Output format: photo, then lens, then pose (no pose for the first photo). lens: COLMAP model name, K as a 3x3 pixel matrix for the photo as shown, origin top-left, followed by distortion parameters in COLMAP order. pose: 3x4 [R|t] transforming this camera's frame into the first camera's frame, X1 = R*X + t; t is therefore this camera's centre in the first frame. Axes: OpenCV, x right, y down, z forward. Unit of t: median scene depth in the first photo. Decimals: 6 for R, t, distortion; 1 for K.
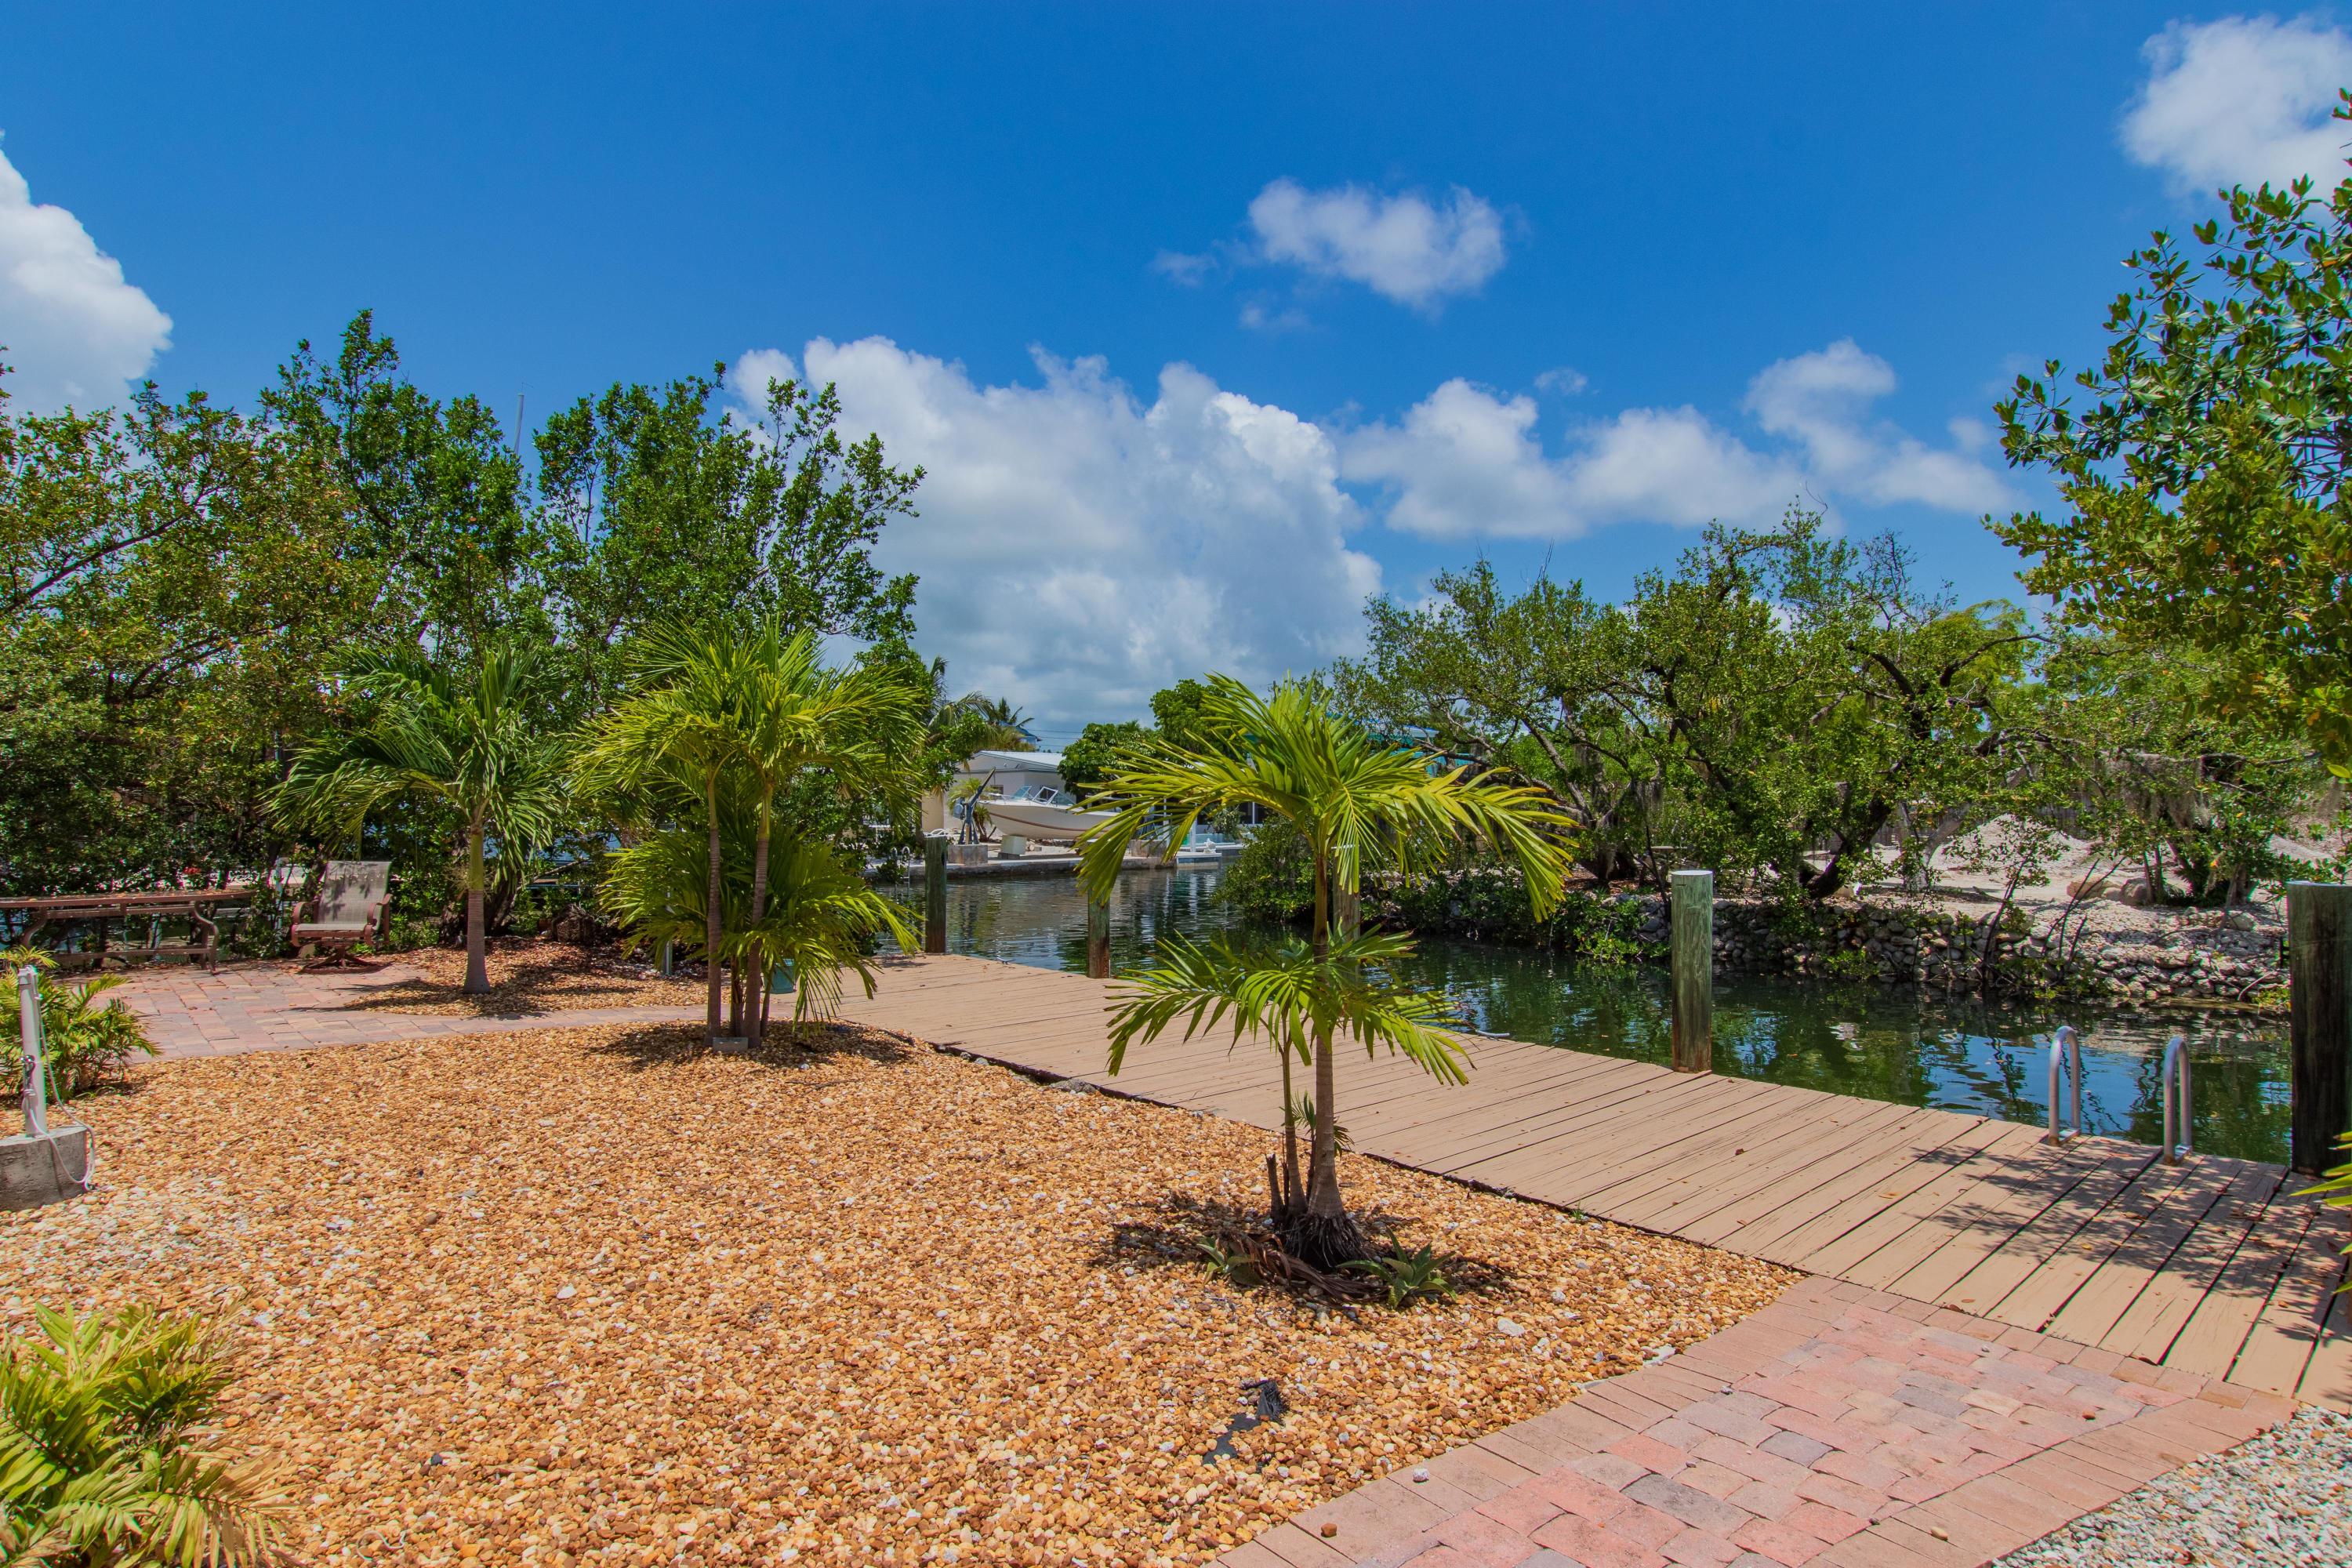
lens RADIAL K [[1246.8, 0, 1173.9], [0, 1246.8, 804.3], [0, 0, 1]] dist [0.000847, -0.000144]
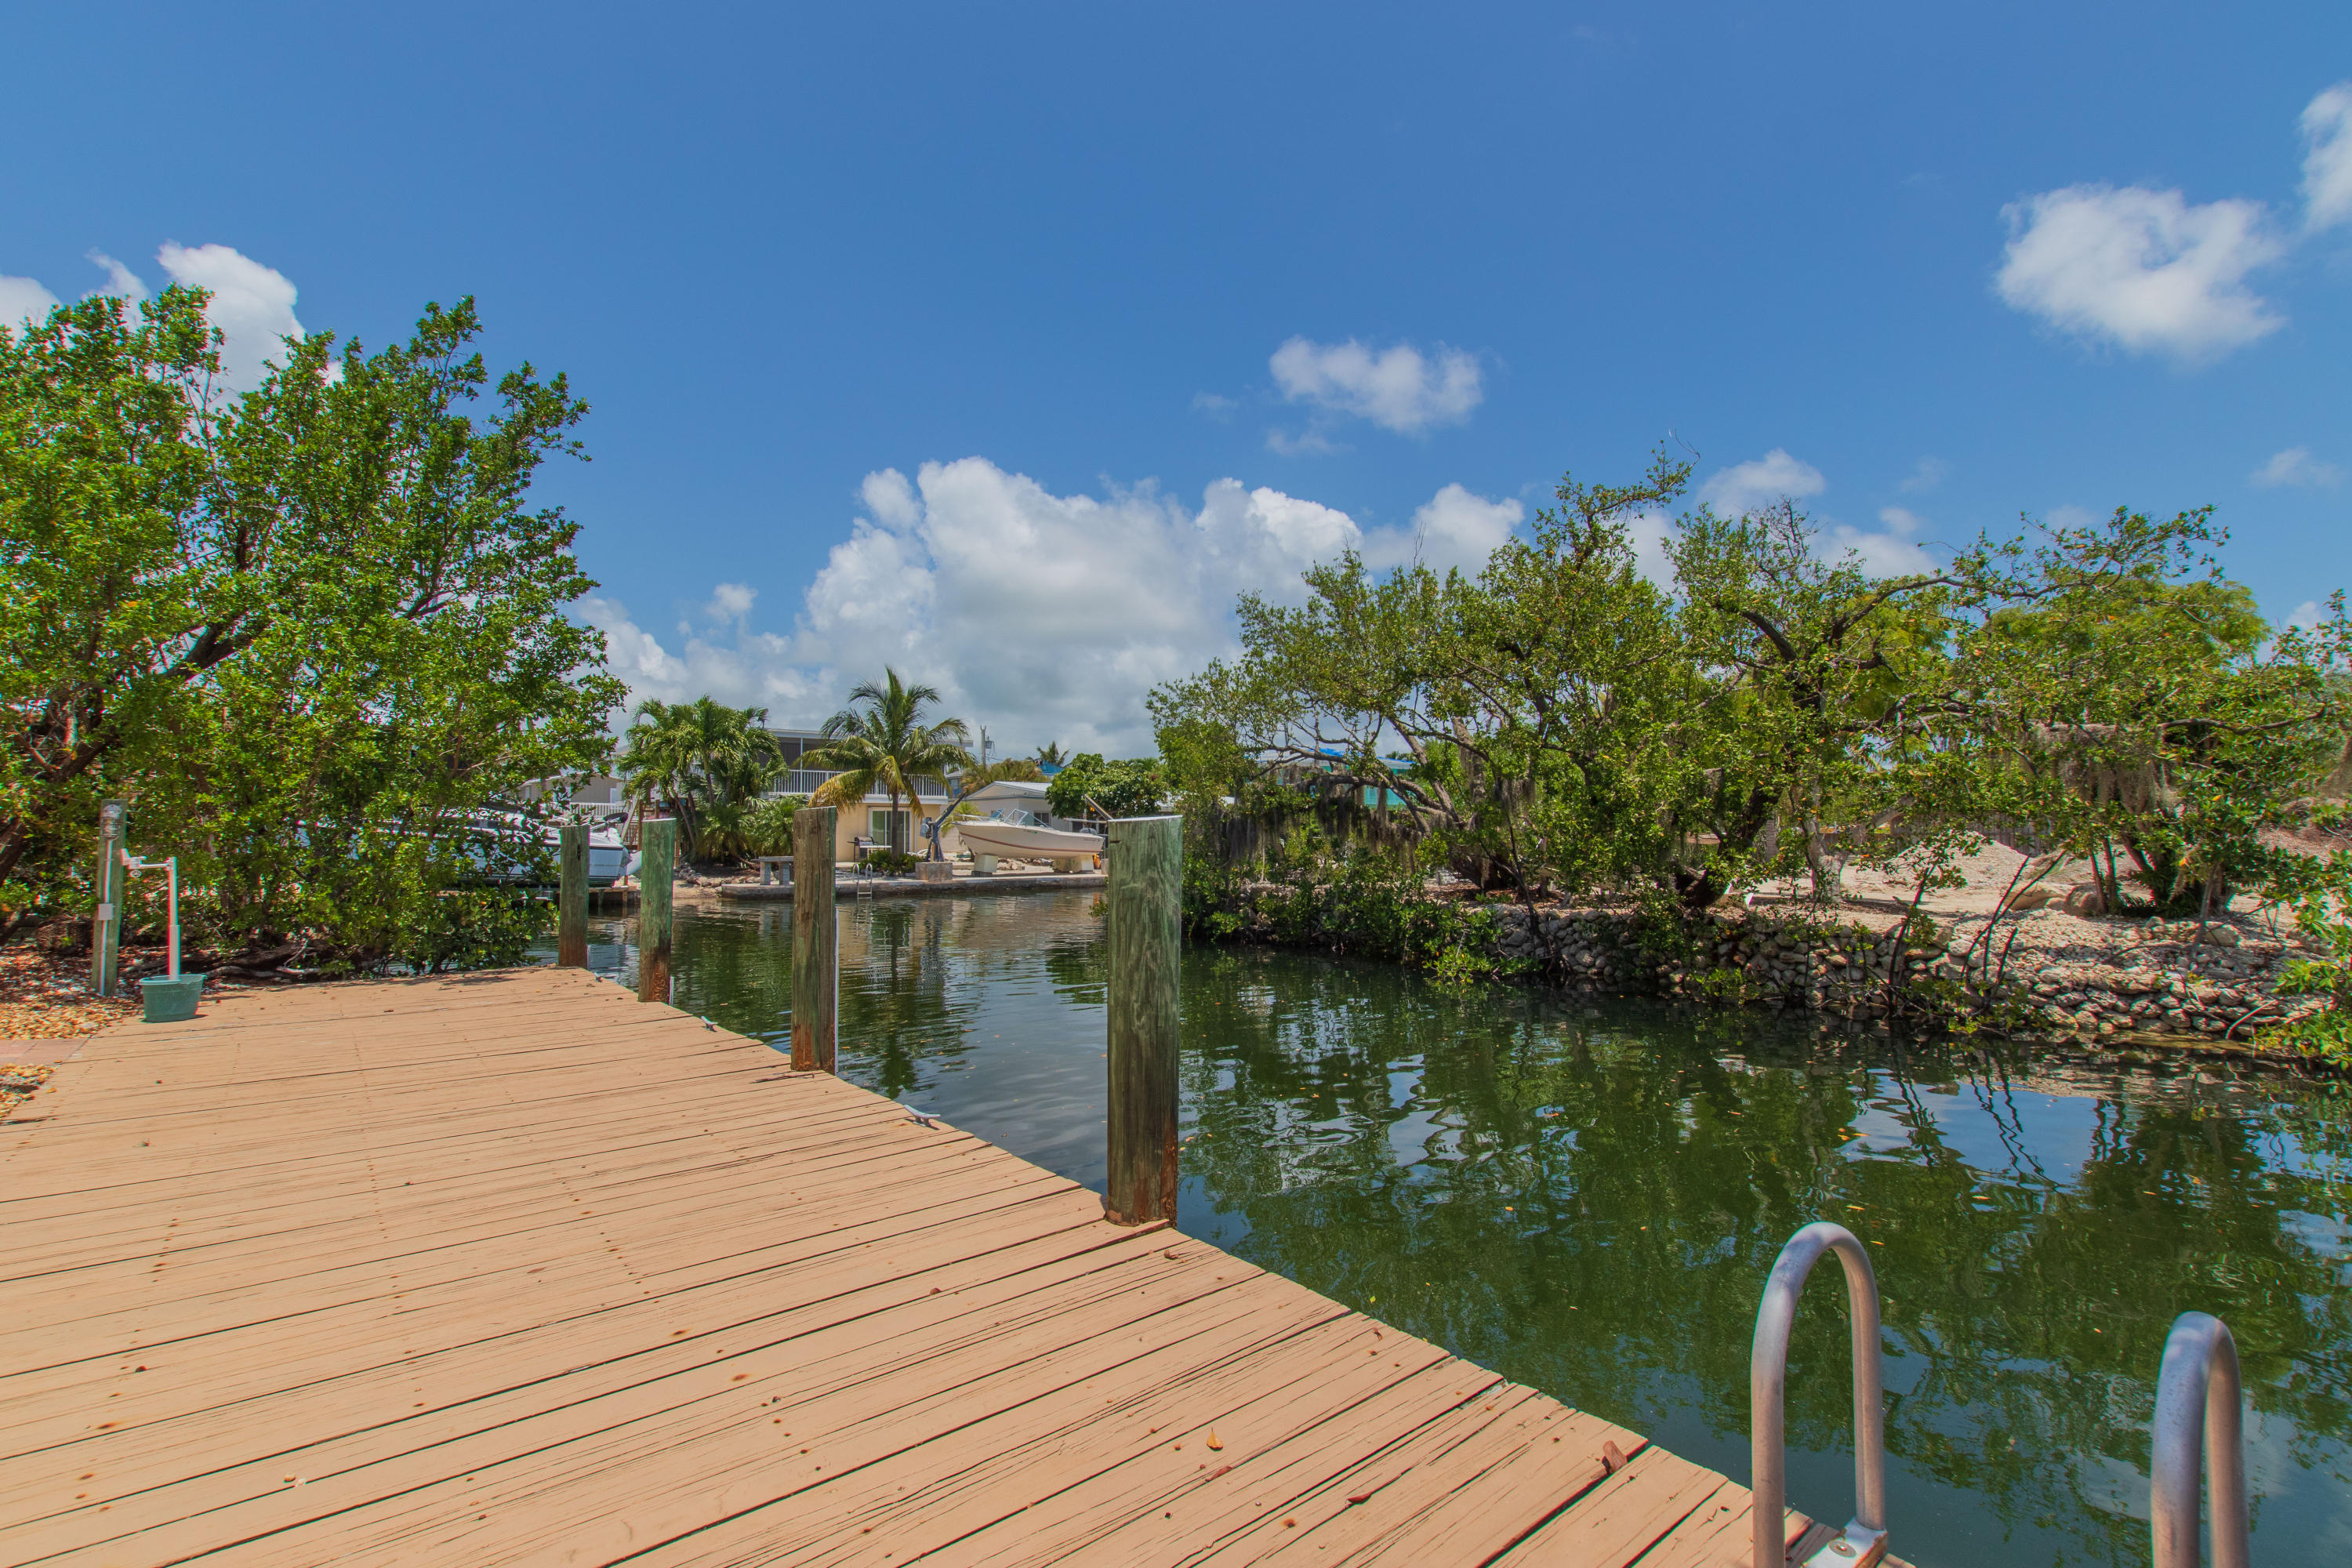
lens RADIAL K [[1020.9, 0, 1165.2], [0, 1020.9, 813.7], [0, 0, 1]] dist [-0.035842, 0.010838]
pose [[0.998244, -0.001411, -0.059225, 0.216940], [0.000006, 0.999719, -0.023710, 0.030780], [0.059242, 0.023668, 0.997963, 0.316760]]
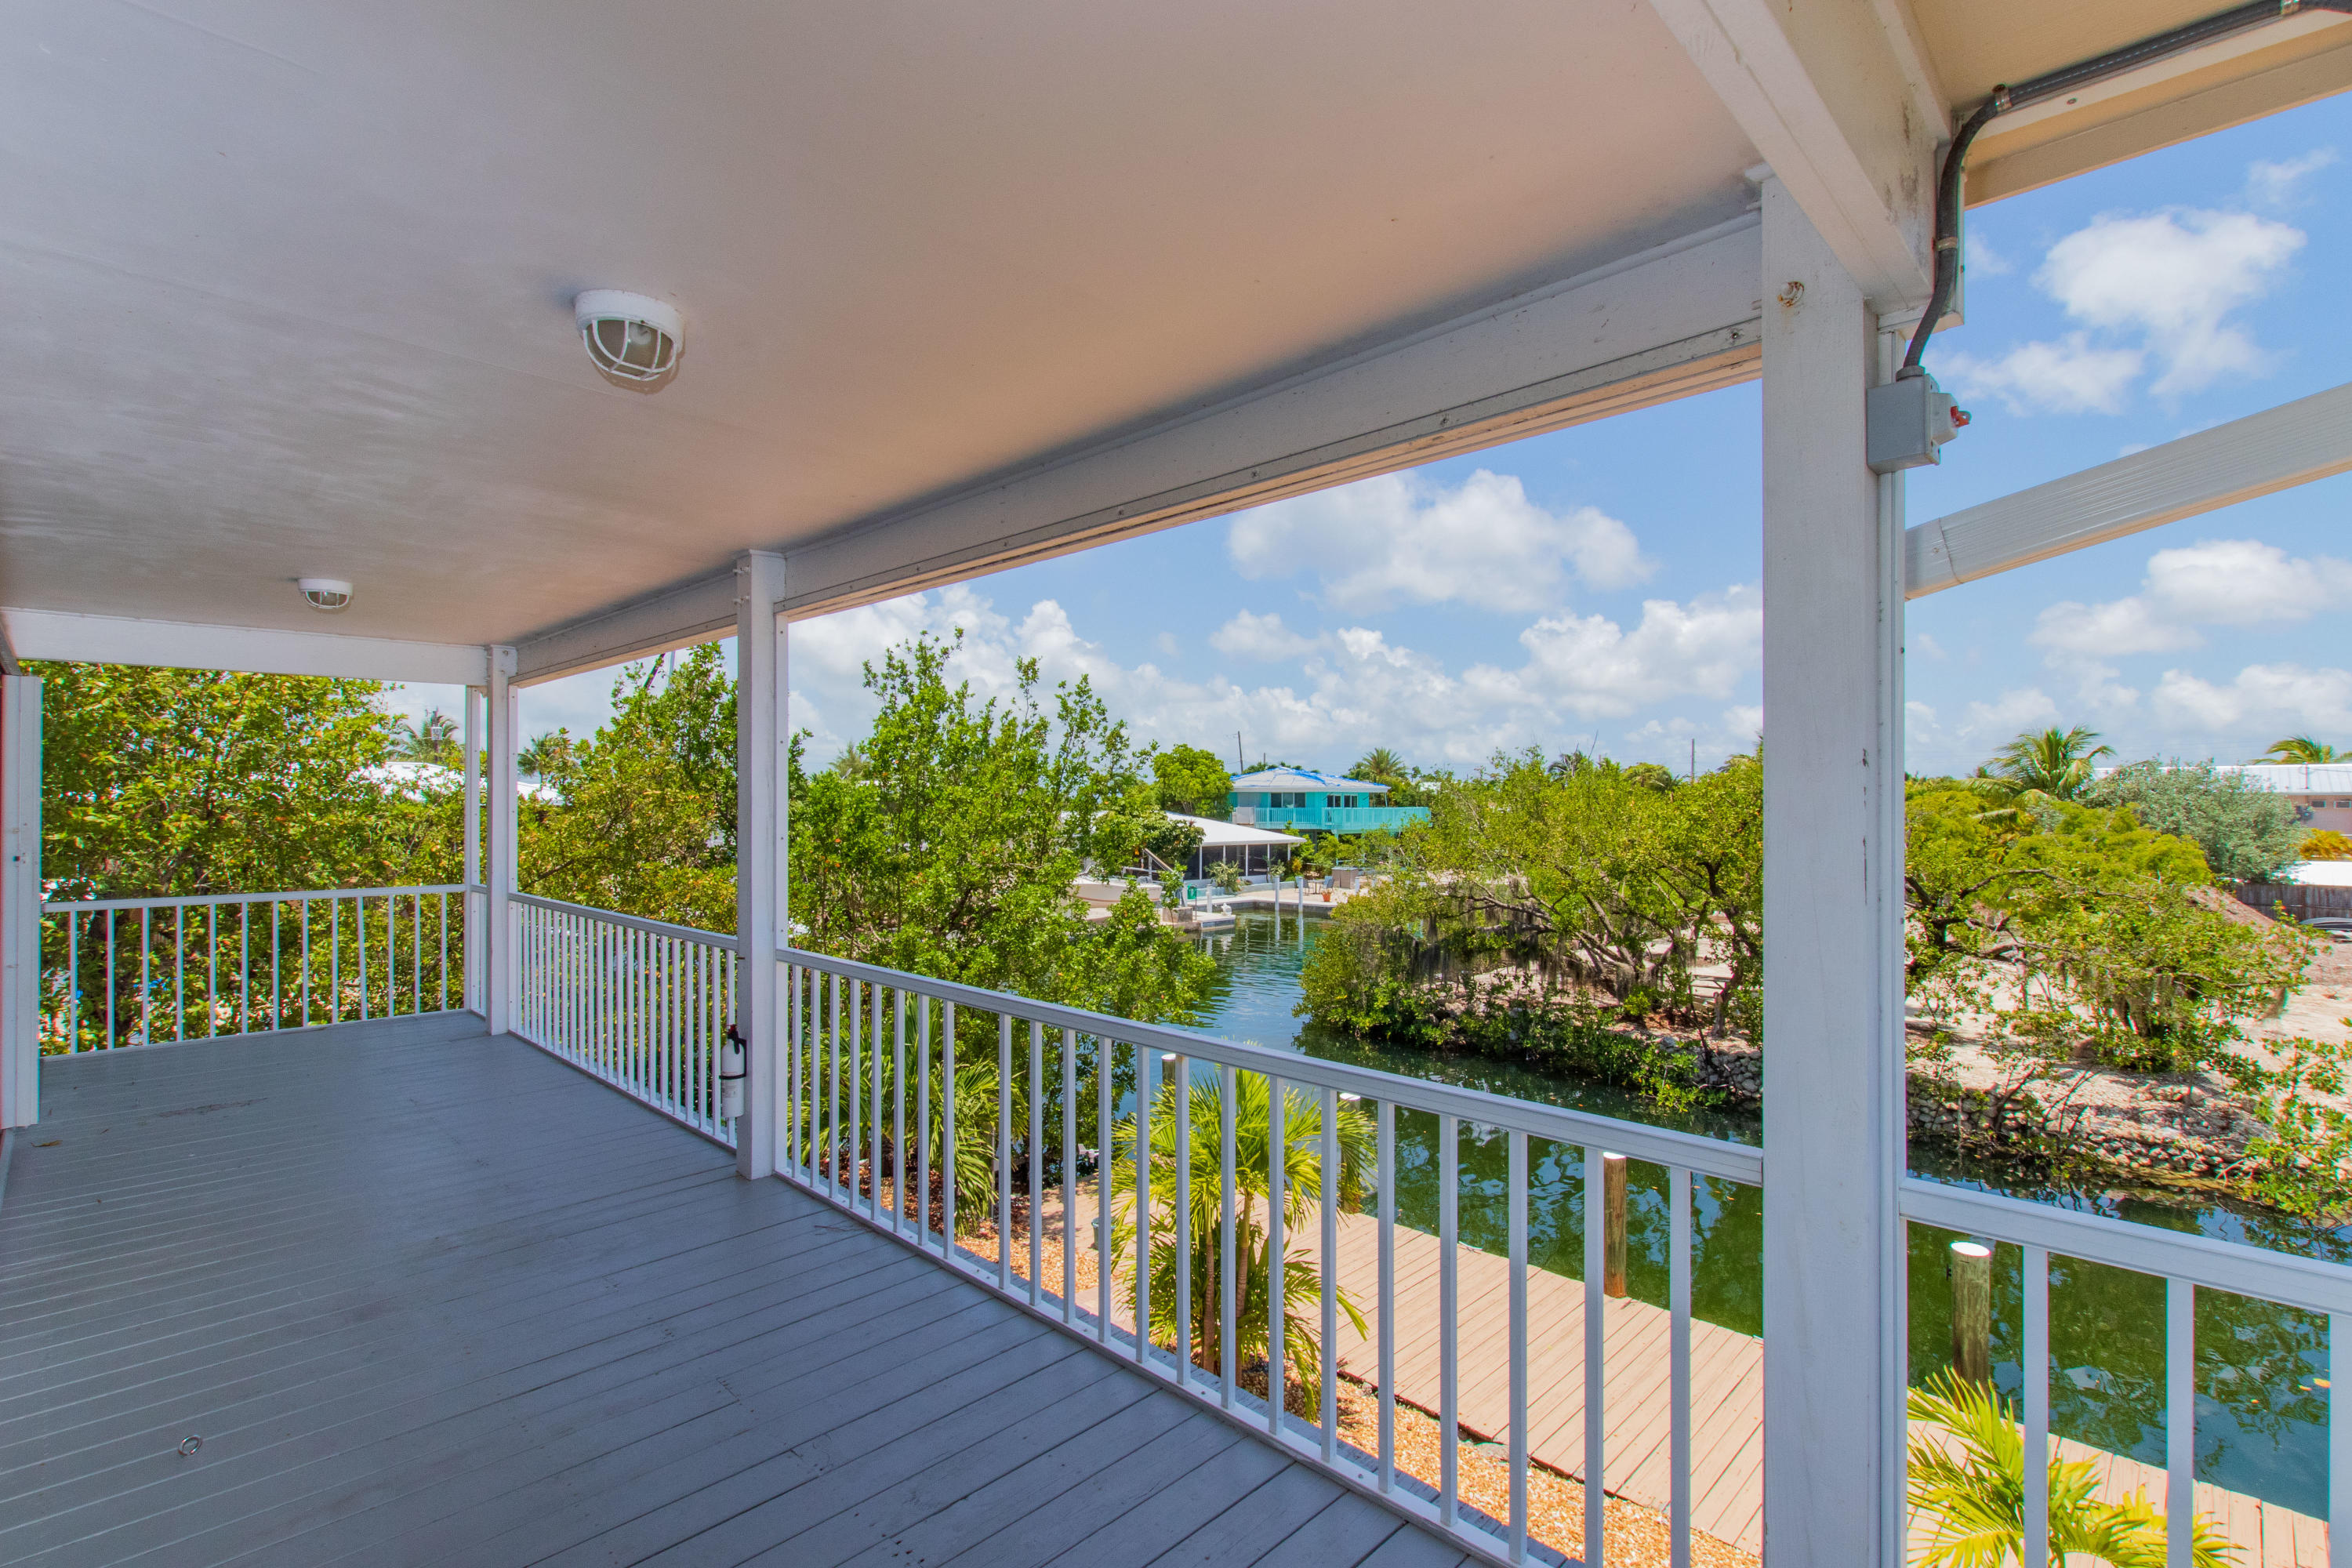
lens RADIAL K [[1086.7, 0, 1189.9], [0, 1086.7, 798.3], [0, 0, 1]] dist [0.003943, 0.000145]
pose [[0.997998, 0.005123, 0.063032, -0.212143], [-0.004506, 0.999940, -0.009936, -0.186433], [-0.063079, 0.009632, 0.997962, -0.026507]]
